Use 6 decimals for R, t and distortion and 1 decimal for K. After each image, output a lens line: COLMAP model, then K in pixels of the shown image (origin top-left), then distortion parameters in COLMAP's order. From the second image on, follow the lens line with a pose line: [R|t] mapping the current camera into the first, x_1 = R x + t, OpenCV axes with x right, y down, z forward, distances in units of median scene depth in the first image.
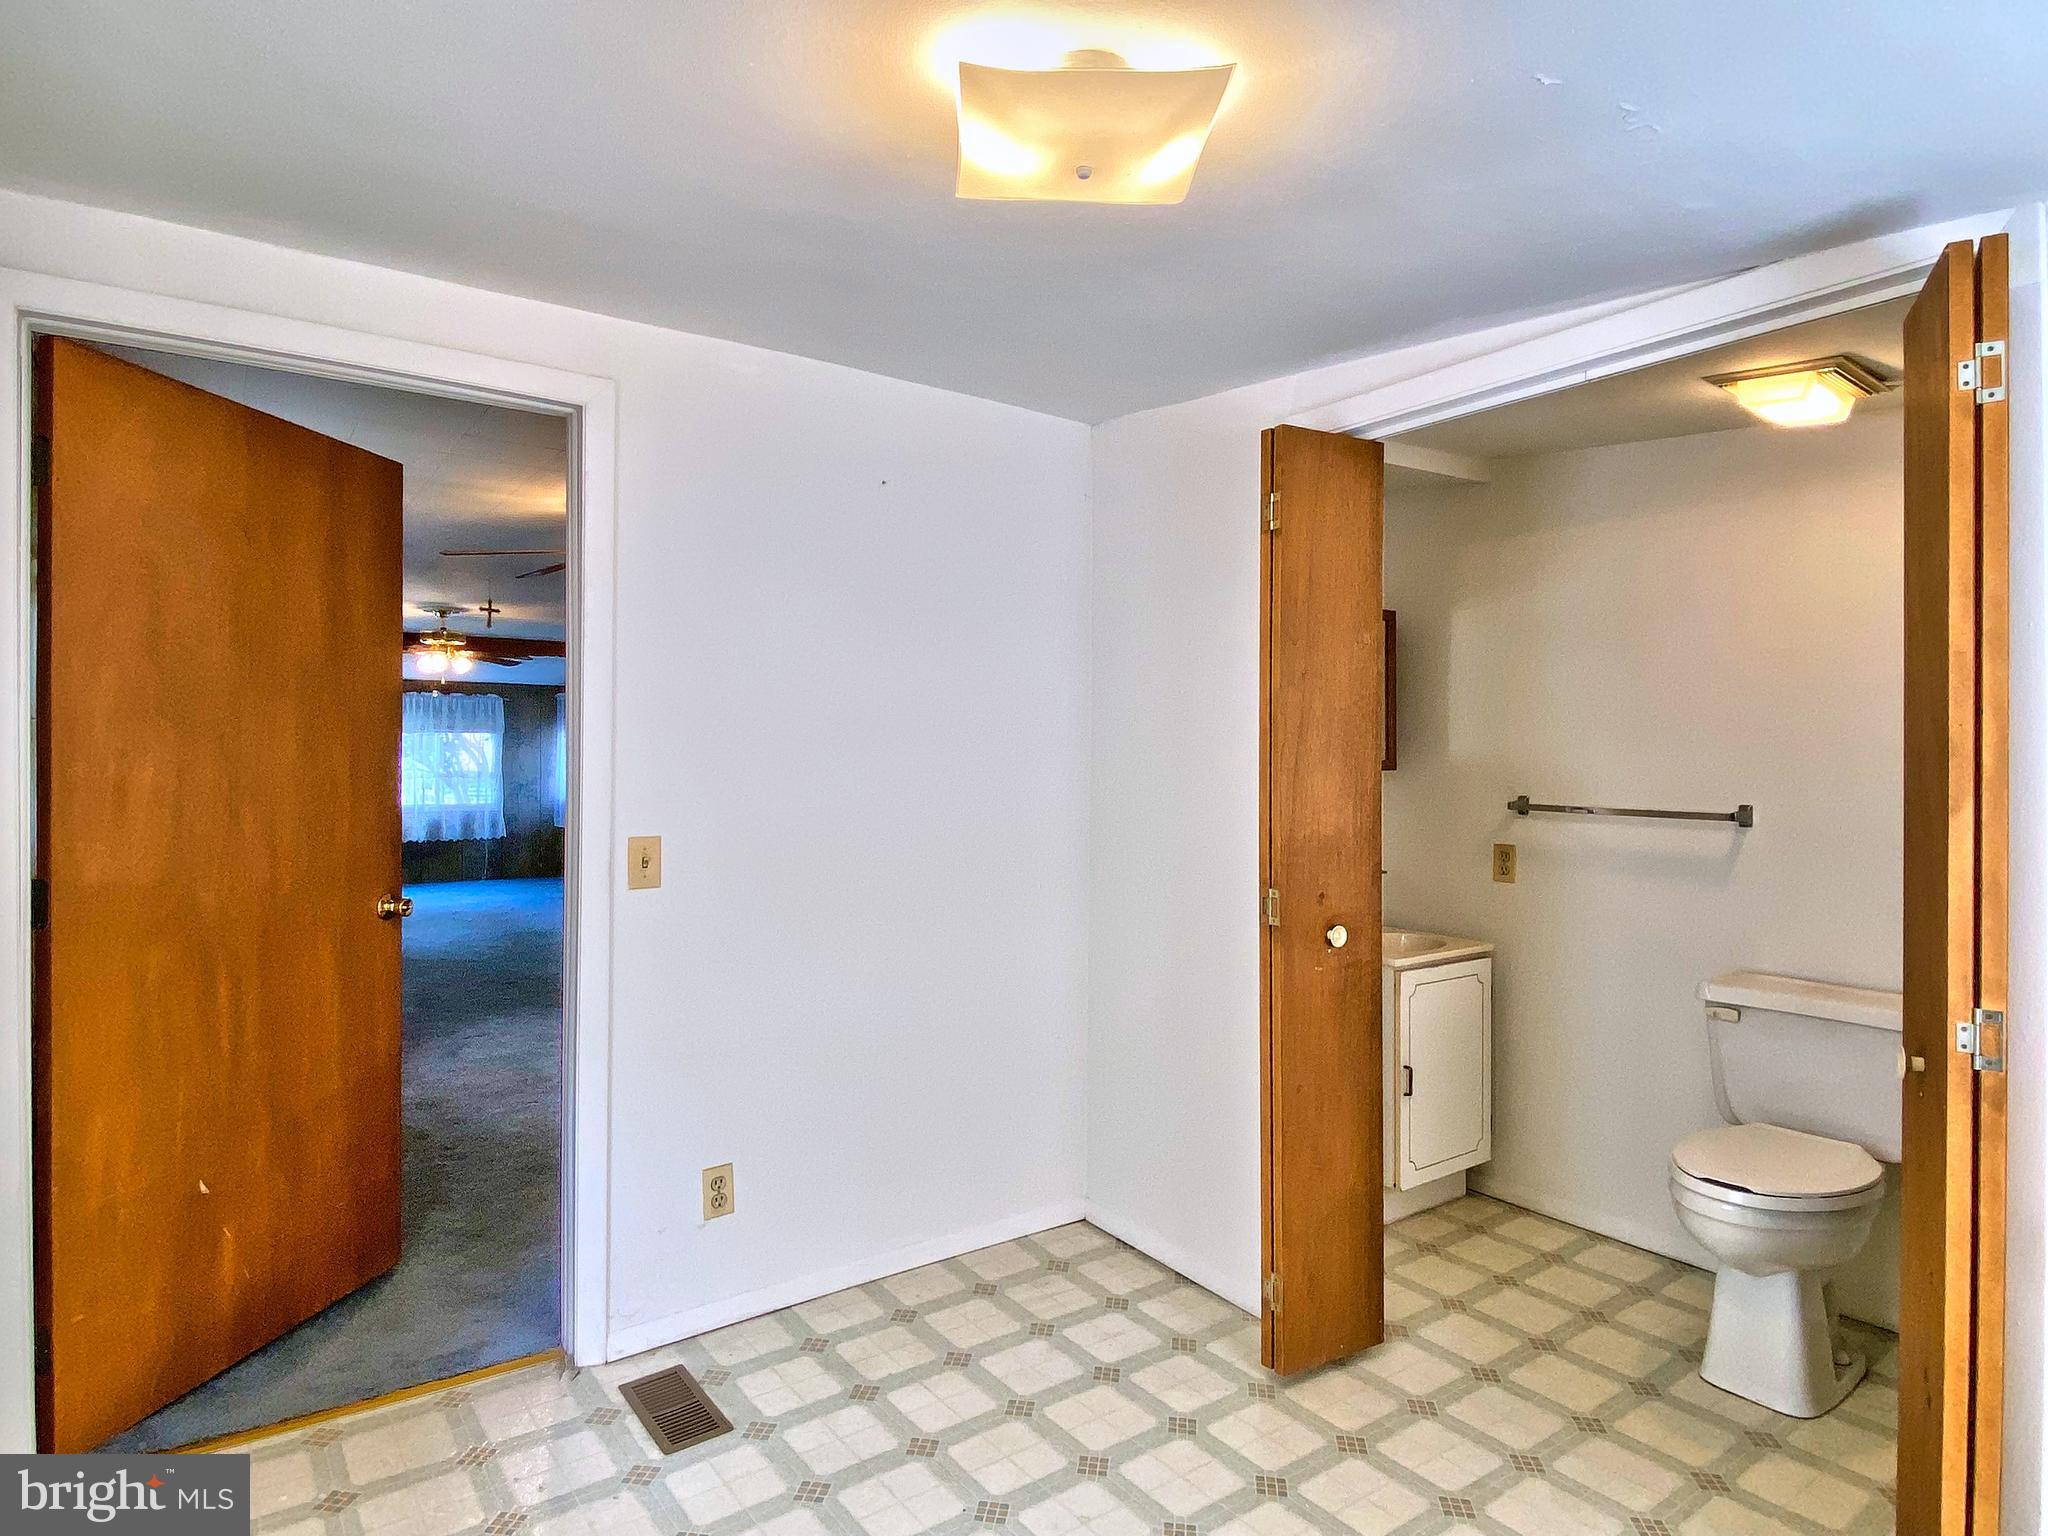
lens RADIAL K [[1168.6, 0, 1015.5], [0, 1168.6, 771.1], [0, 0, 1]] dist [0.056409, -0.042779]
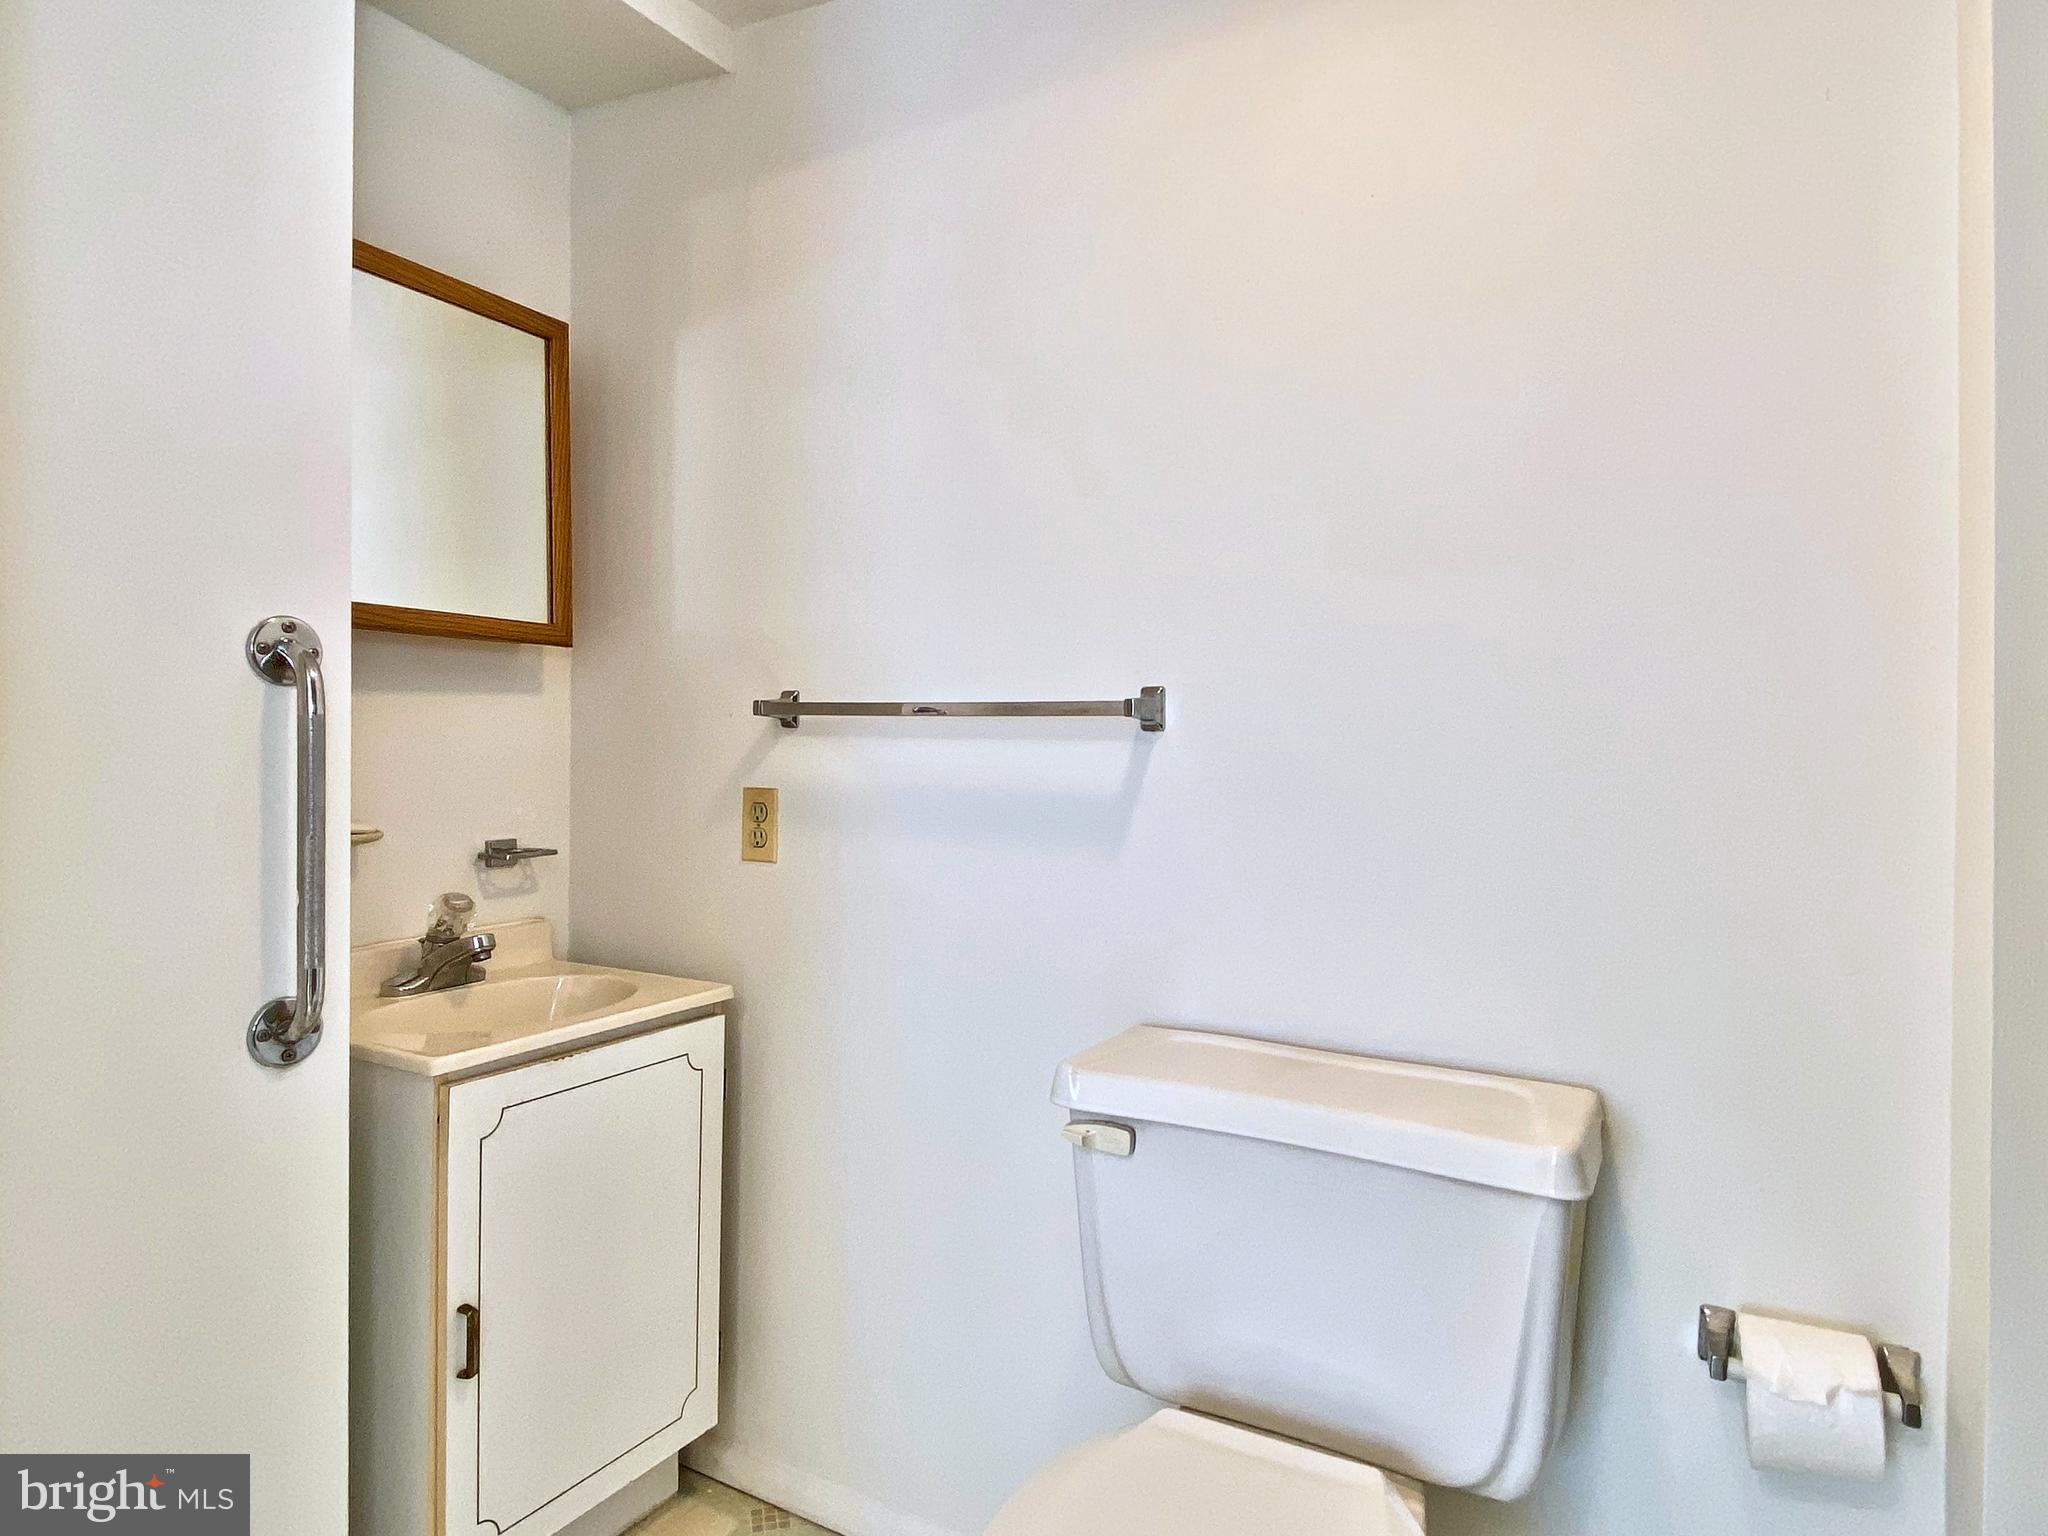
lens RADIAL K [[1168.6, 0, 1015.5], [0, 1168.6, 771.1], [0, 0, 1]] dist [0.056409, -0.042779]
pose [[0.917814, 0.005128, 0.396978, 0.319008], [-0.006095, 0.999981, 0.001175, 0.054511], [-0.396964, -0.003498, 0.917827, 0.497249]]
